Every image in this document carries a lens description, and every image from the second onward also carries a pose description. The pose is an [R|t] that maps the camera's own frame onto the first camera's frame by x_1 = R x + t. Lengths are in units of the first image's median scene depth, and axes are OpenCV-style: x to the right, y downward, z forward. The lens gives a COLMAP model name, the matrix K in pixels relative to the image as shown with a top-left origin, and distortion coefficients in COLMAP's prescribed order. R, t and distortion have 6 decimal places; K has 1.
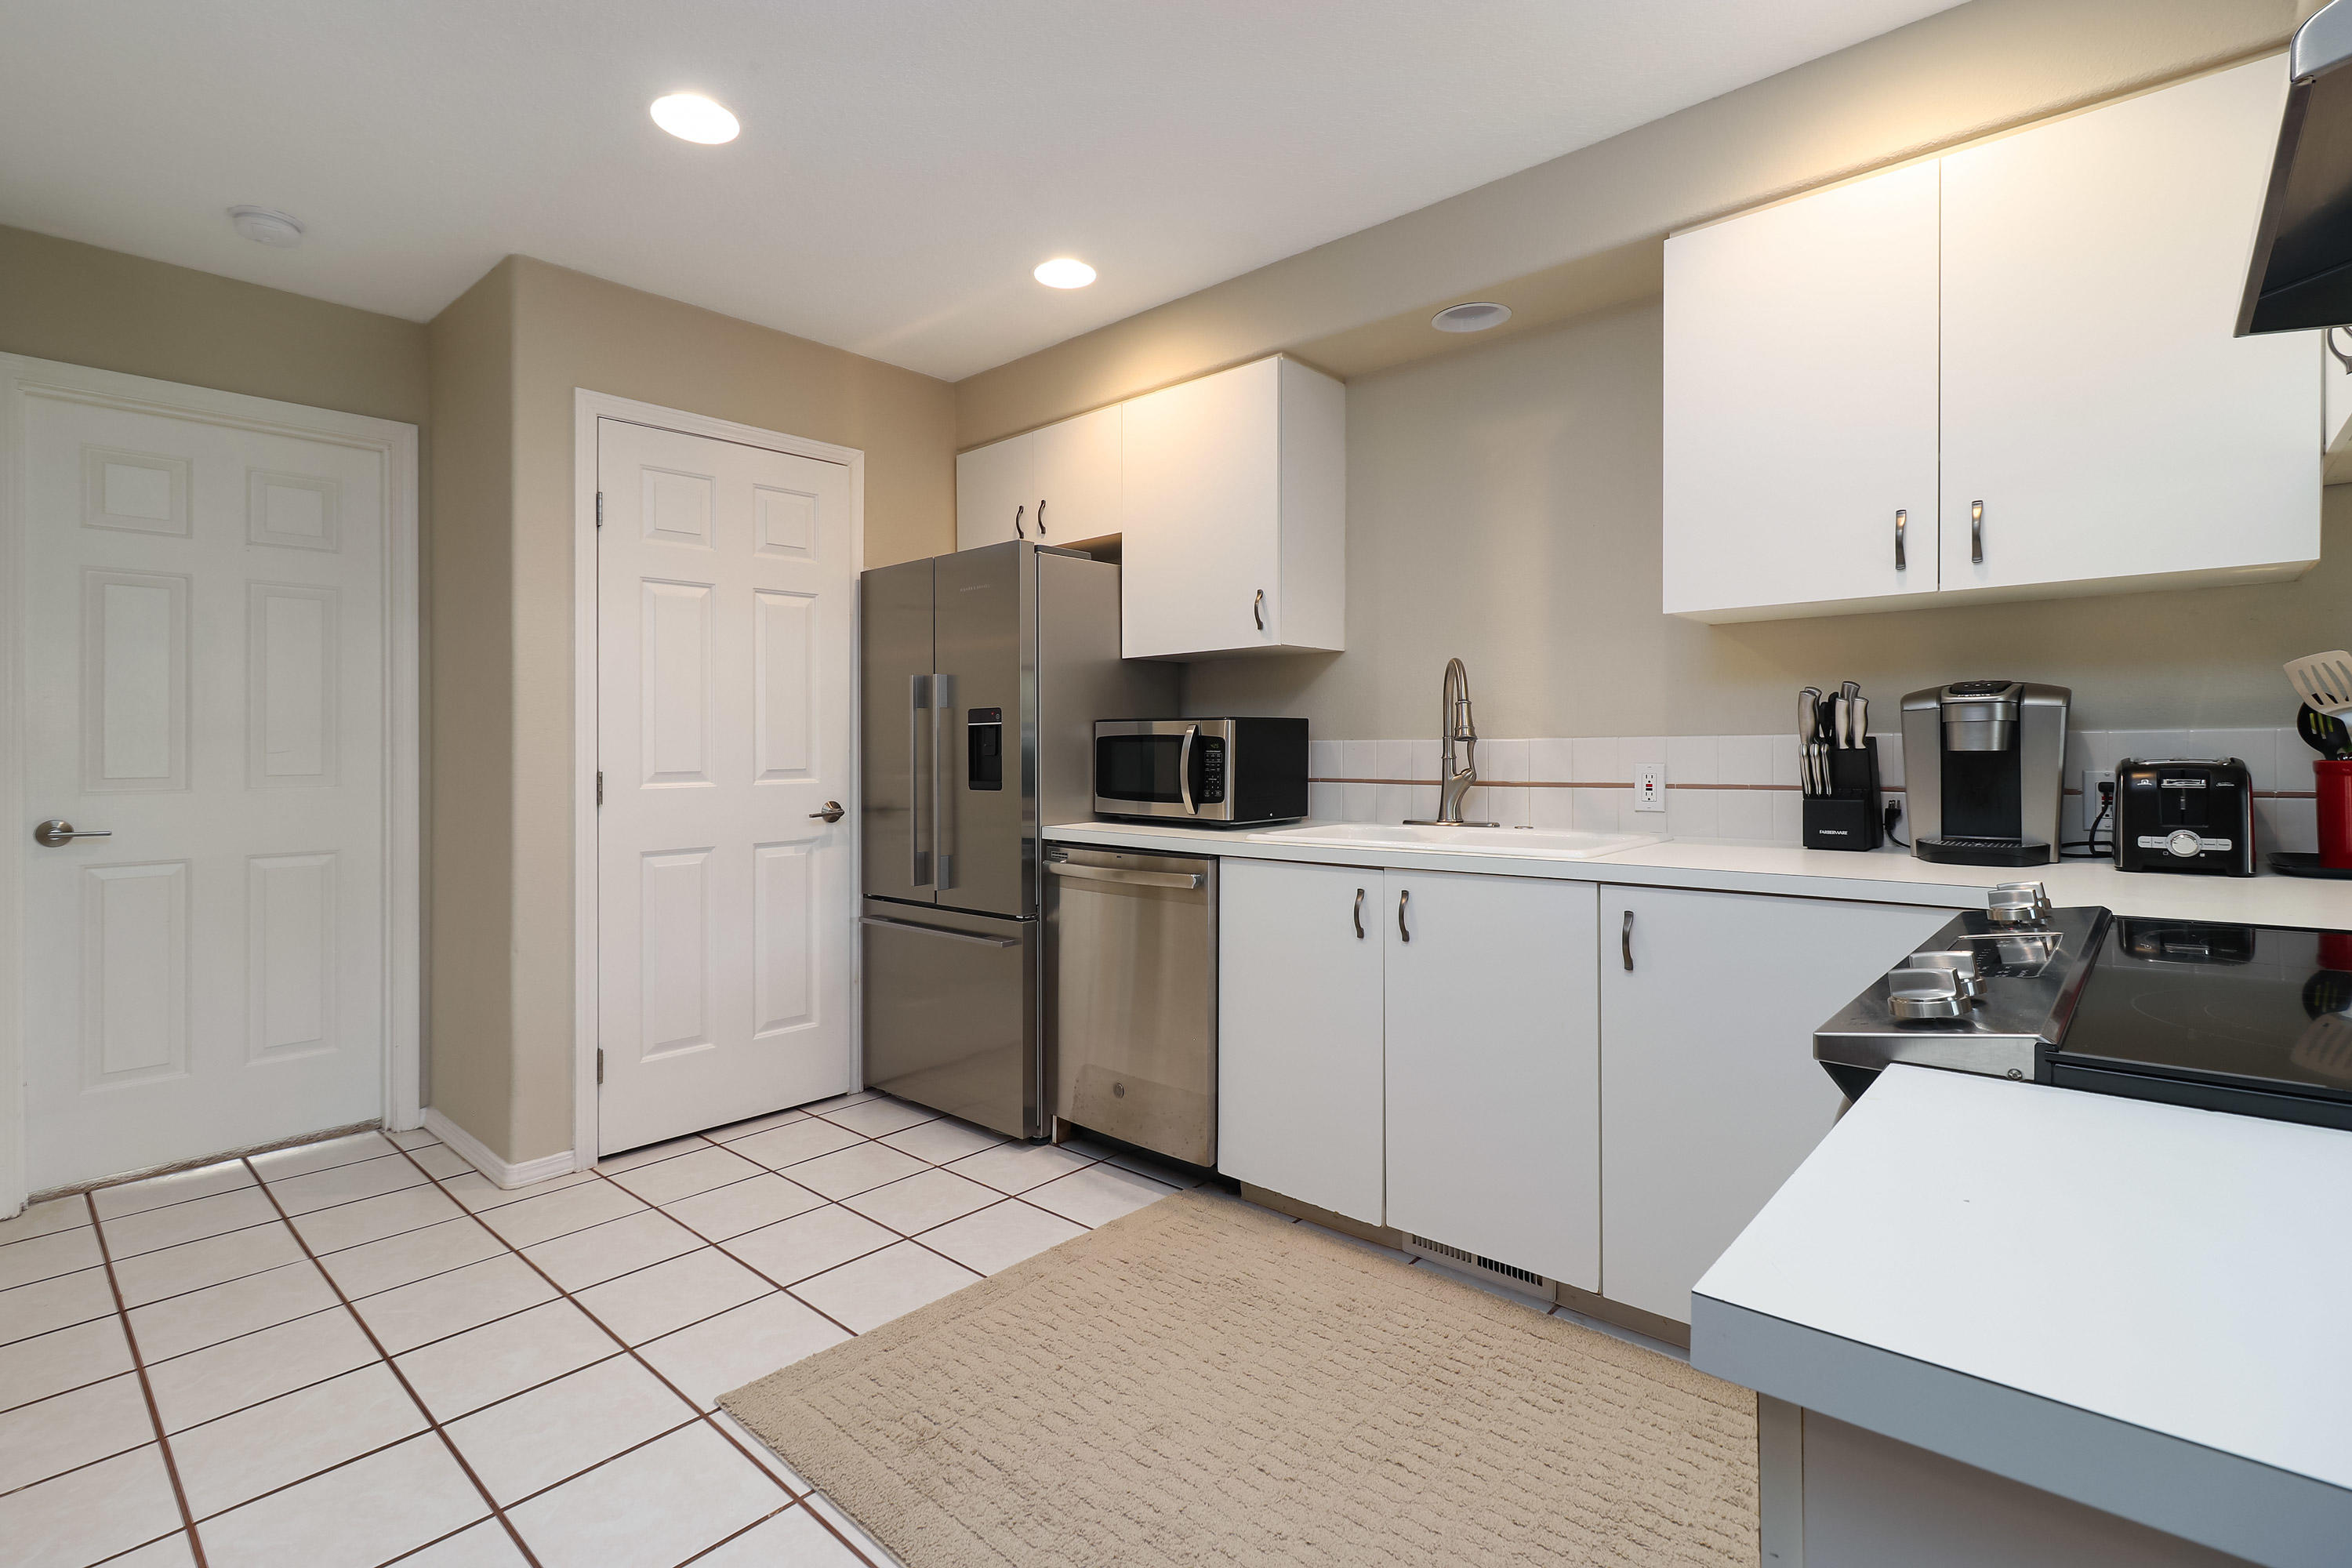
lens RADIAL K [[1110.1, 0, 1247.5], [0, 1110.1, 741.3], [0, 0, 1]] dist [0.007080, -0.003451]
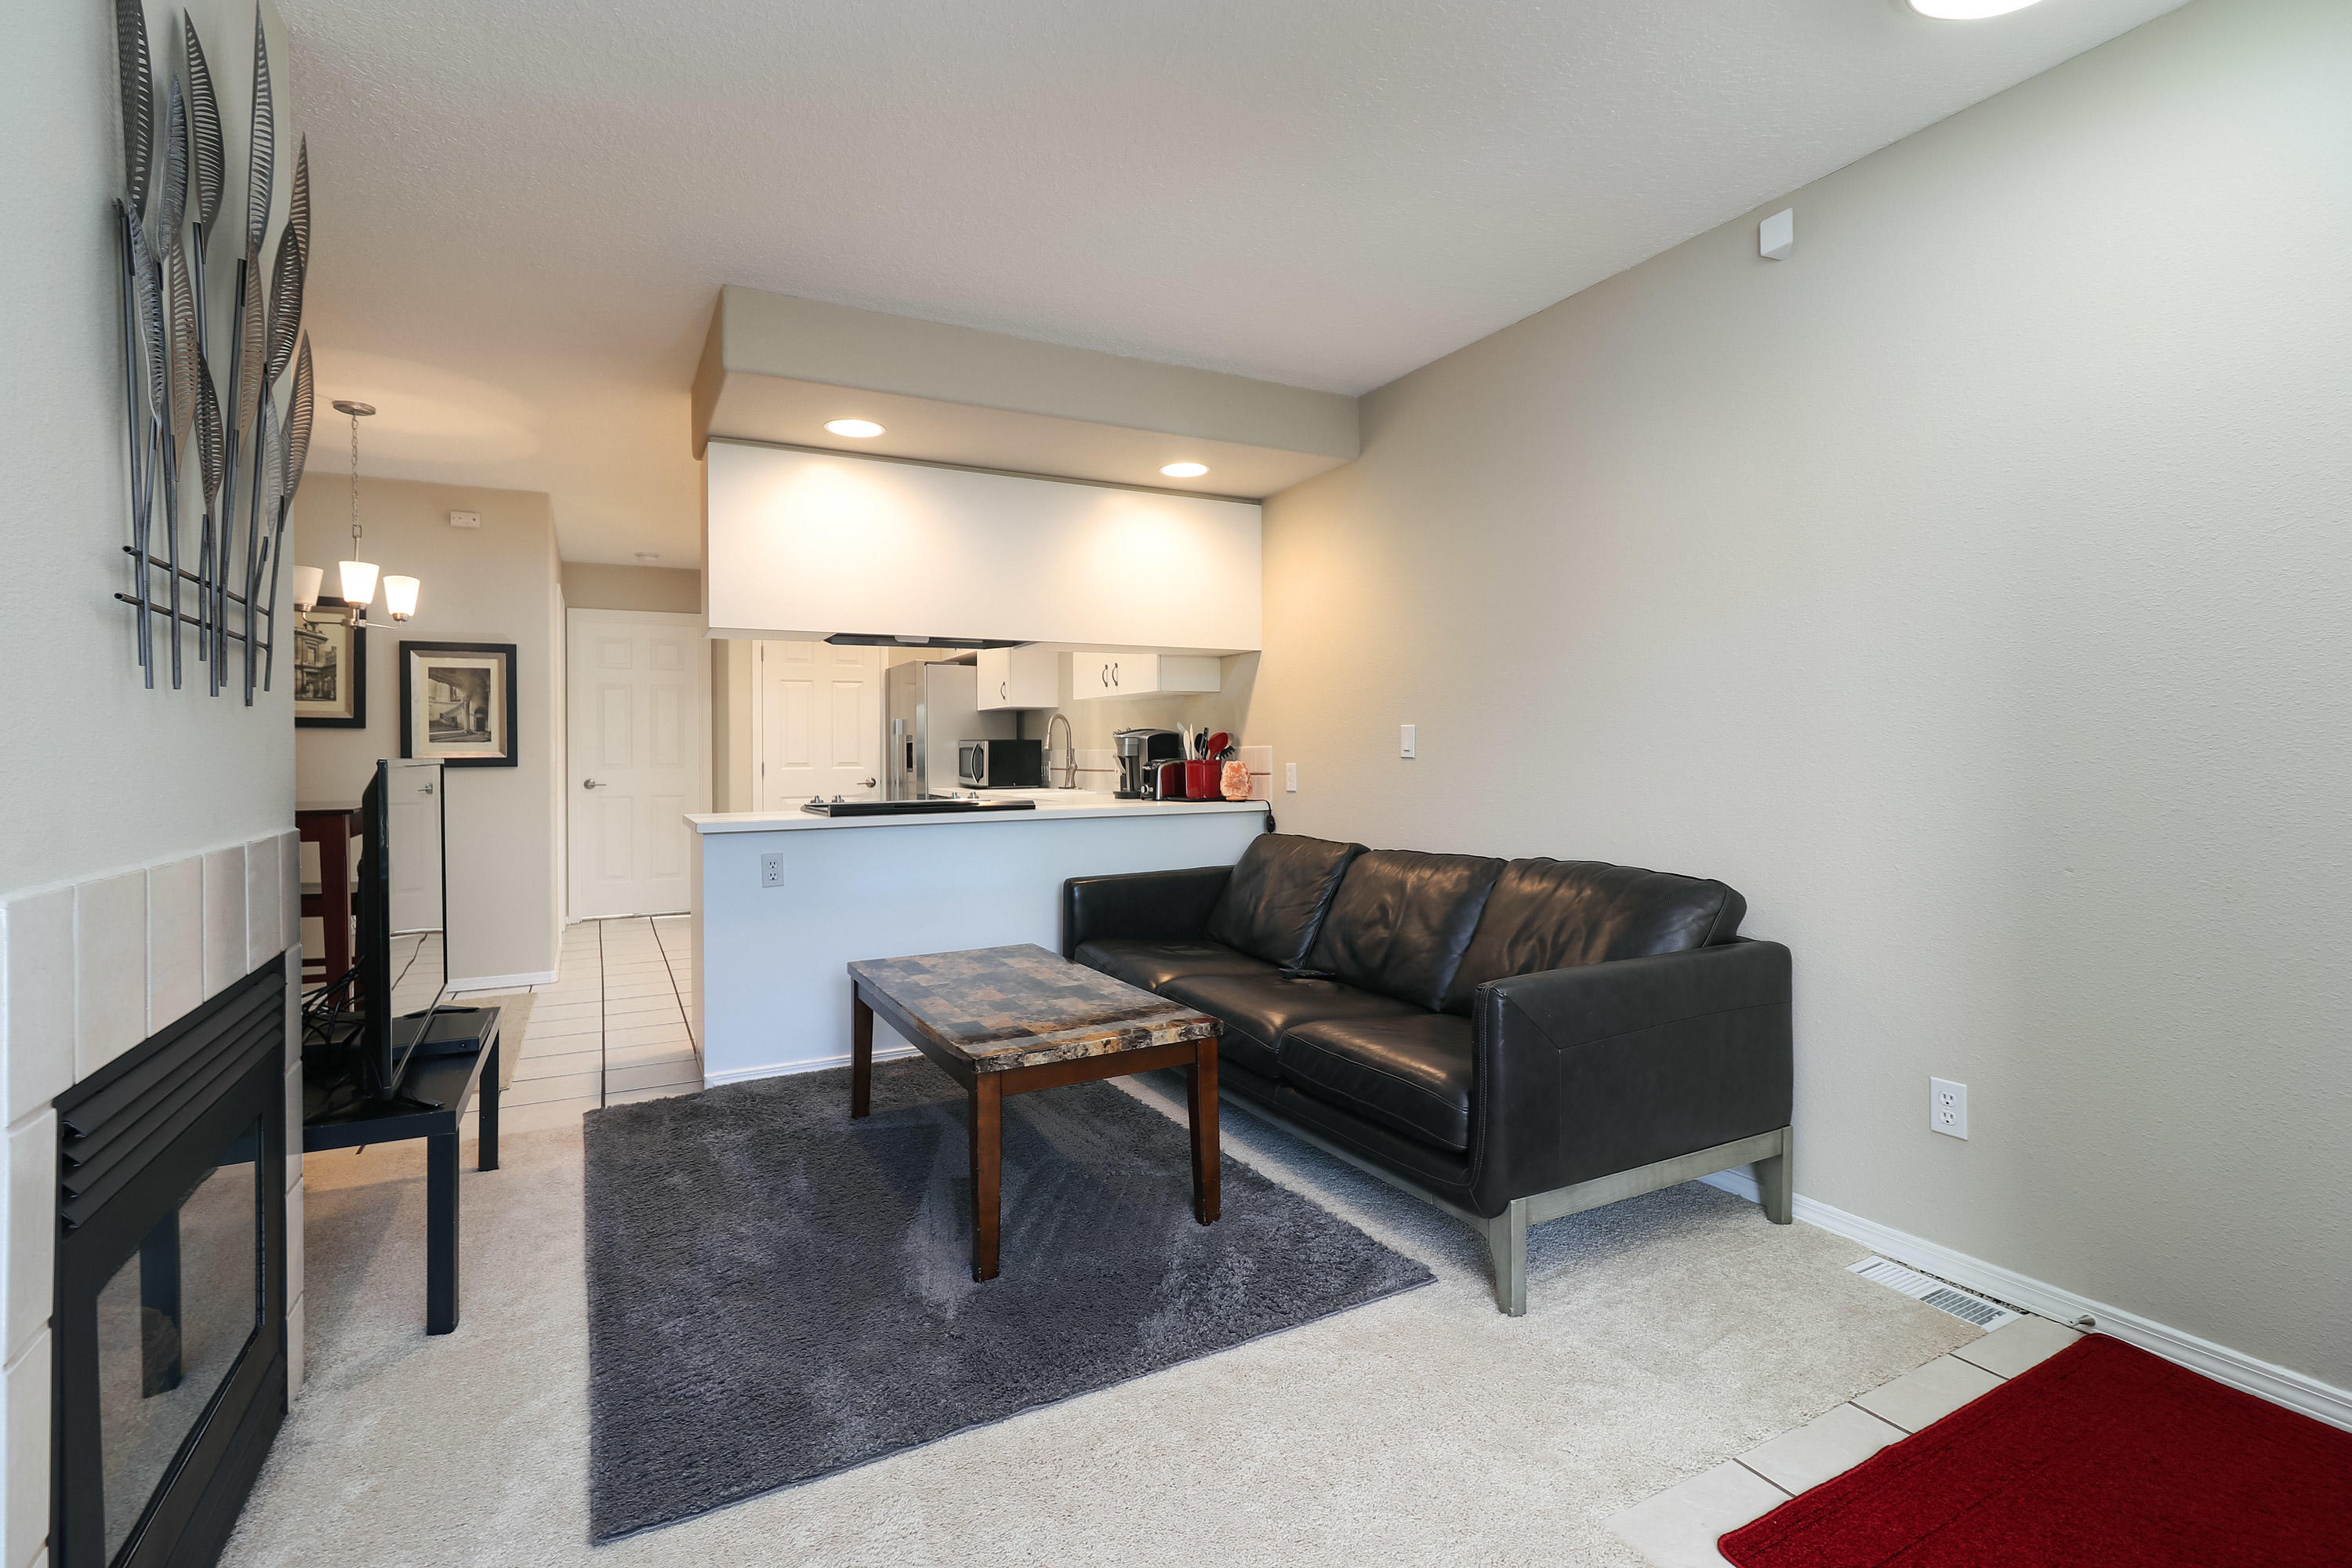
lens RADIAL K [[1110.1, 0, 1188.6], [0, 1110.1, 779.4], [0, 0, 1]] dist [0.007080, -0.003451]
pose [[0.934431, 0.005867, -0.356096, 1.231231], [0.007554, 0.999313, 0.036287, -0.021124], [0.356064, -0.036597, 0.933745, -1.000113]]
